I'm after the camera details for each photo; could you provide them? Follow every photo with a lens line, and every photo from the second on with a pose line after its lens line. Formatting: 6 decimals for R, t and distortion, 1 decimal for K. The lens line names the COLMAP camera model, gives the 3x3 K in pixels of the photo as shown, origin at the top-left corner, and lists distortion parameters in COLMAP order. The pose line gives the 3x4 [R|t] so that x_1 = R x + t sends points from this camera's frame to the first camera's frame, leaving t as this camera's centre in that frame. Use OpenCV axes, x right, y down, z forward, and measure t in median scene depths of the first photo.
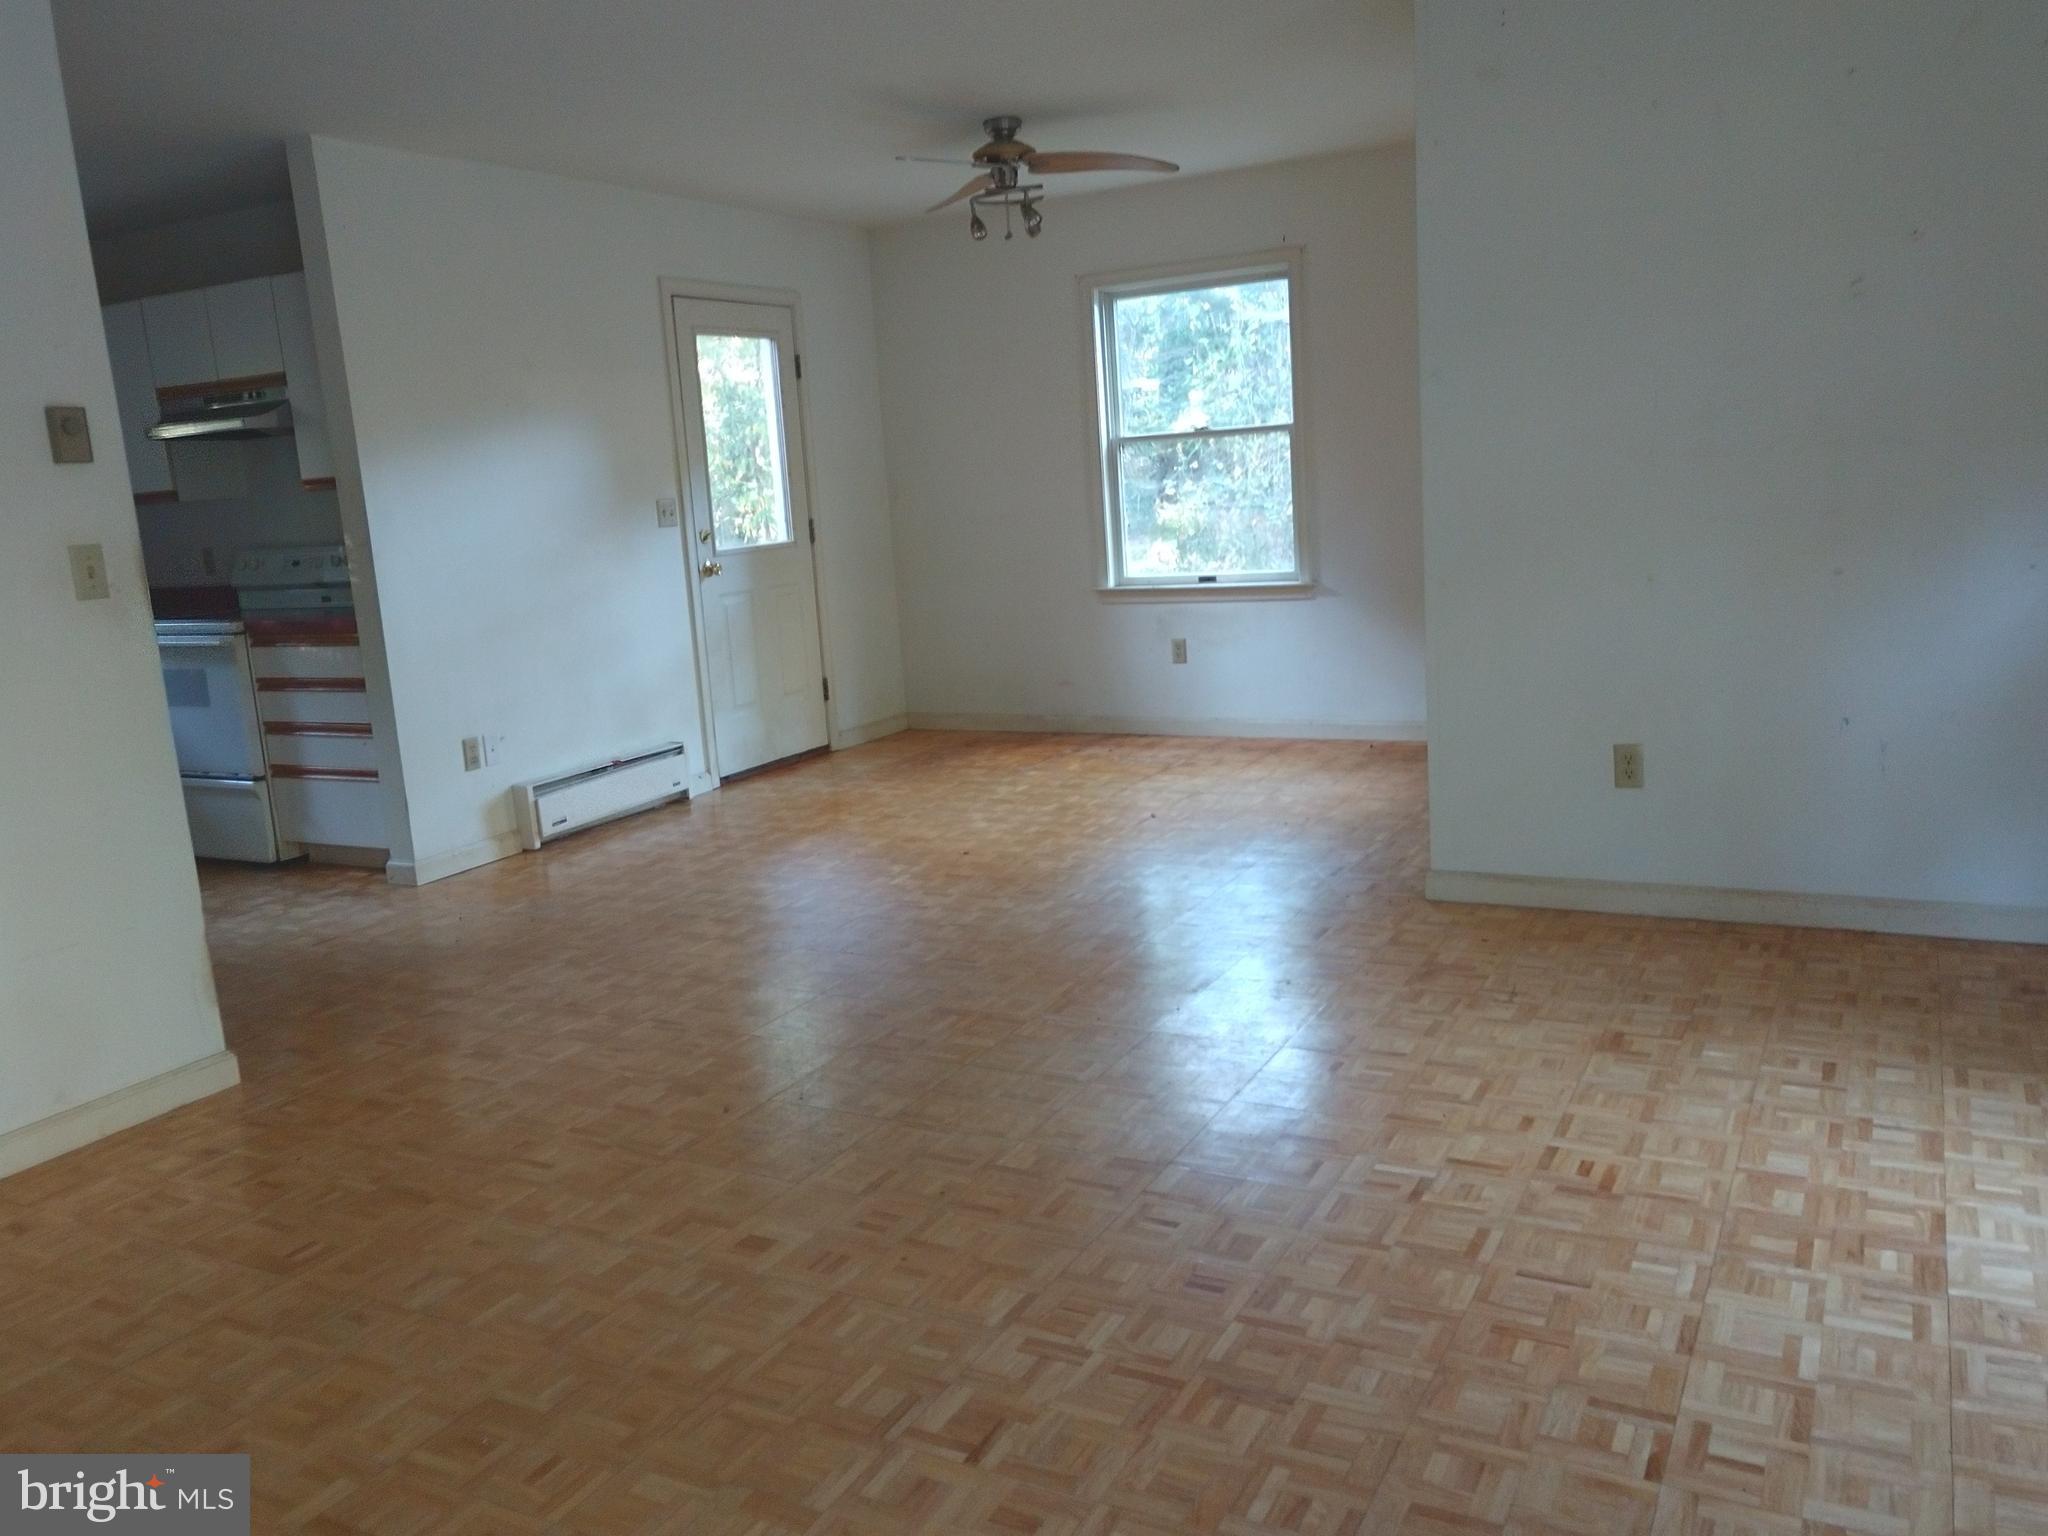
lens RADIAL K [[1559.8, 0, 1021.6], [0, 1559.8, 764.5], [0, 0, 1]] dist [0.034209, -0.021204]
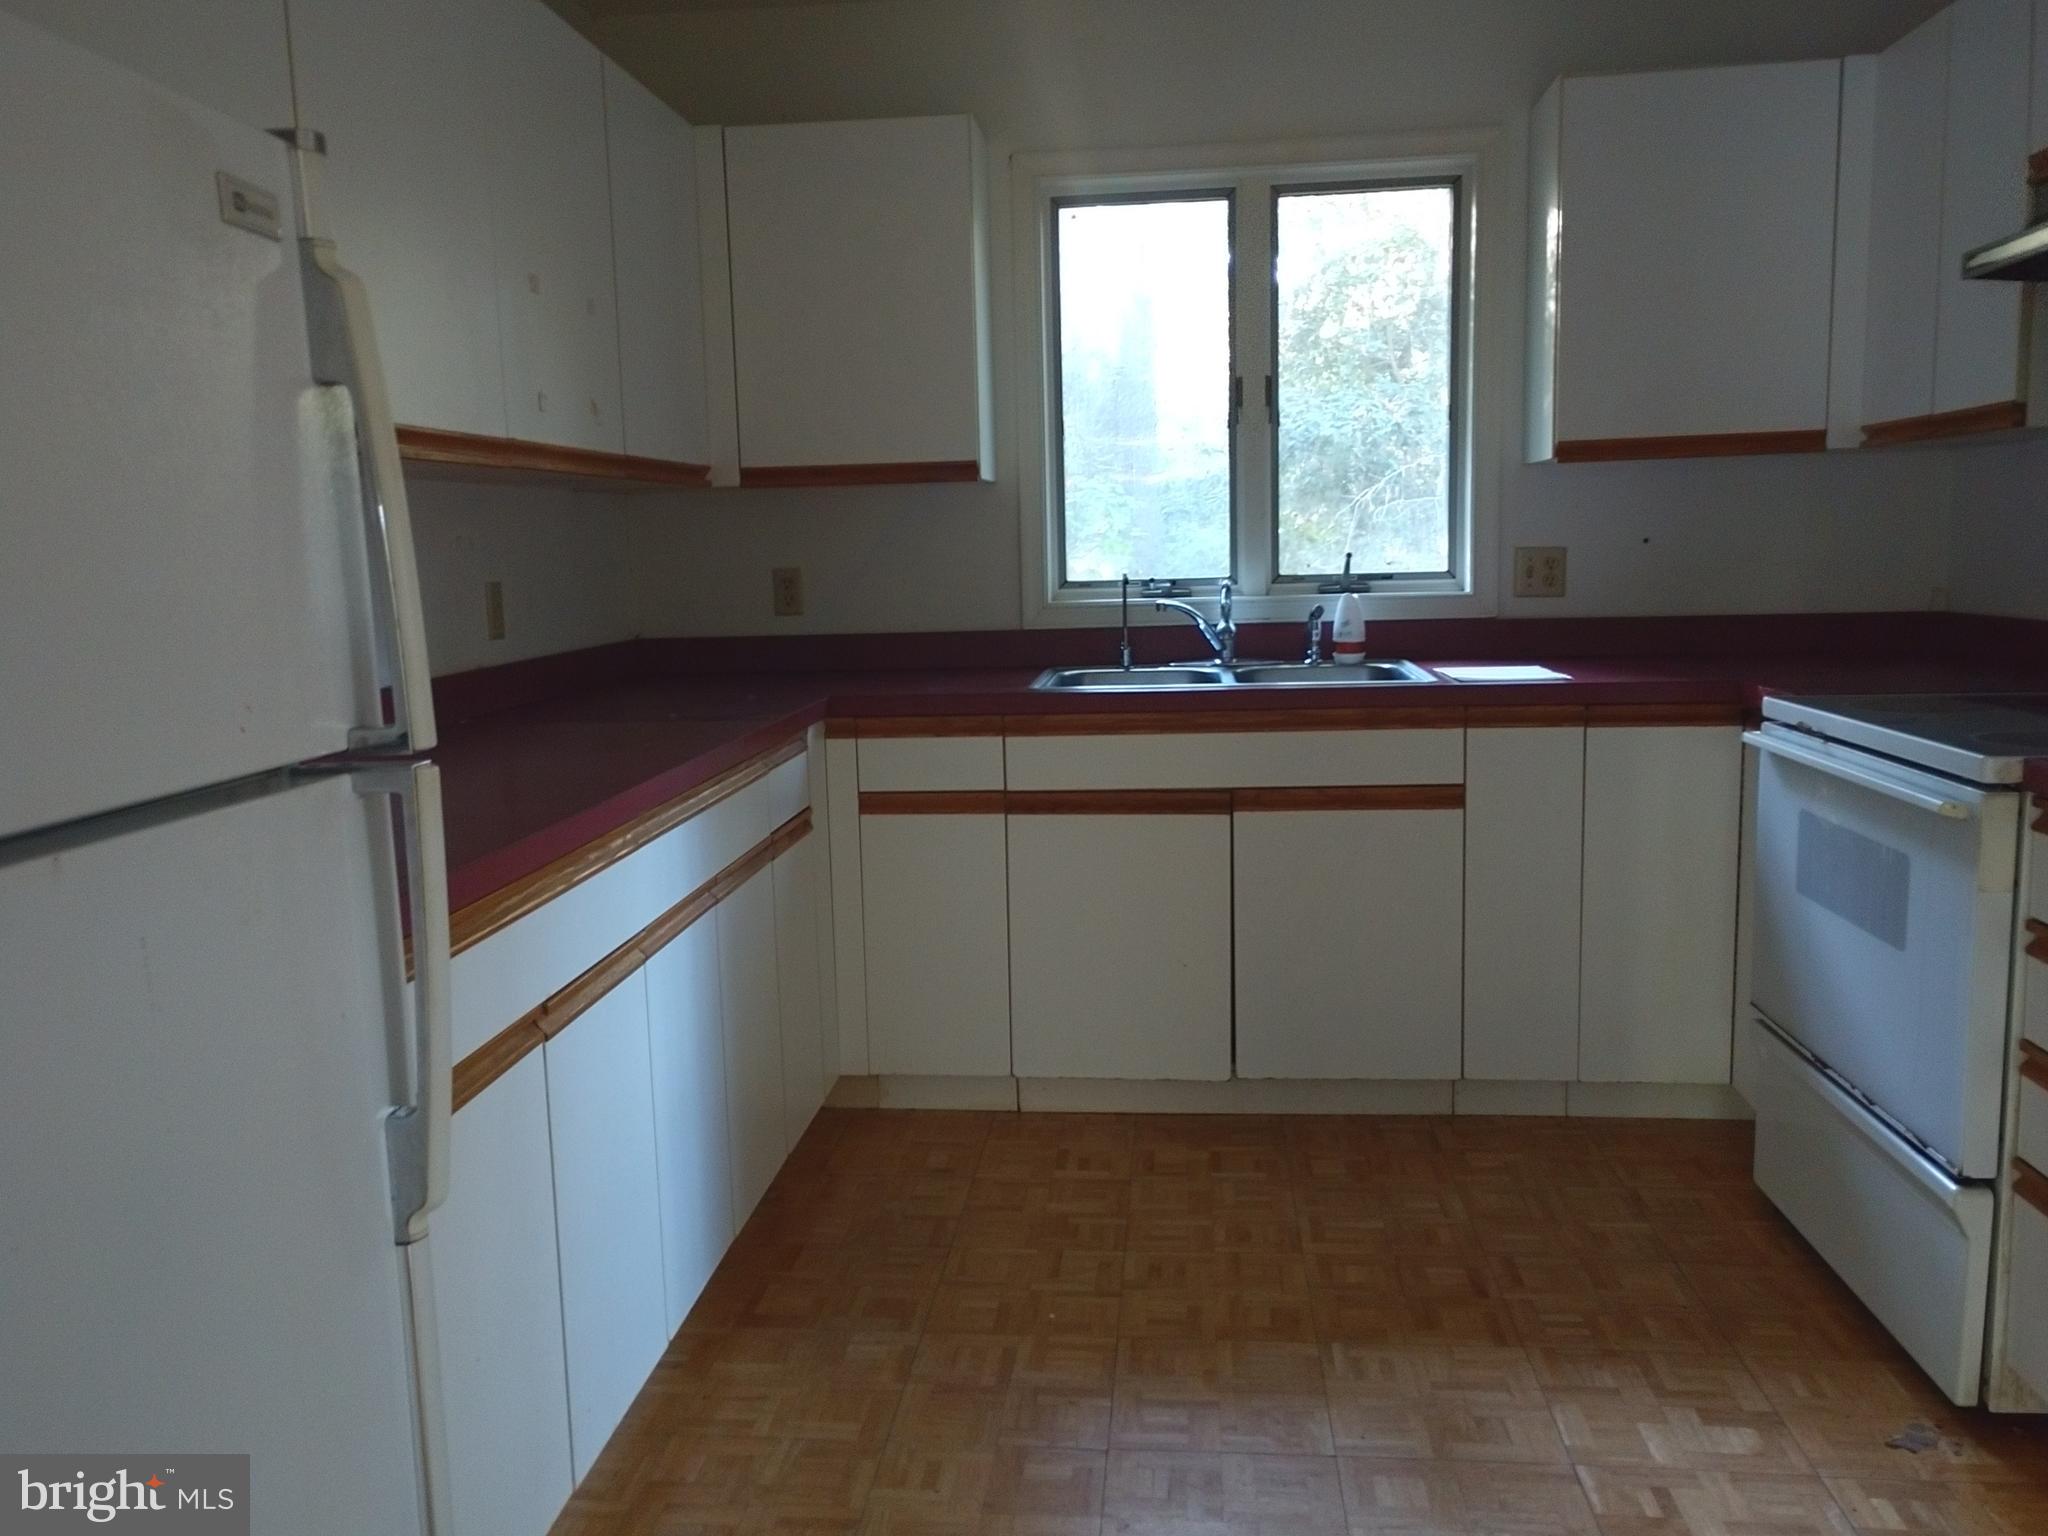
lens RADIAL K [[1559.8, 0, 1023.3], [0, 1559.8, 763.3], [0, 0, 1]] dist [0.034209, -0.021204]
pose [[0.400981, 0.183559, -0.897508, -0.265383], [-0.164935, 0.978176, 0.126369, -0.095402], [0.901116, 0.097359, 0.422505, 0.640518]]
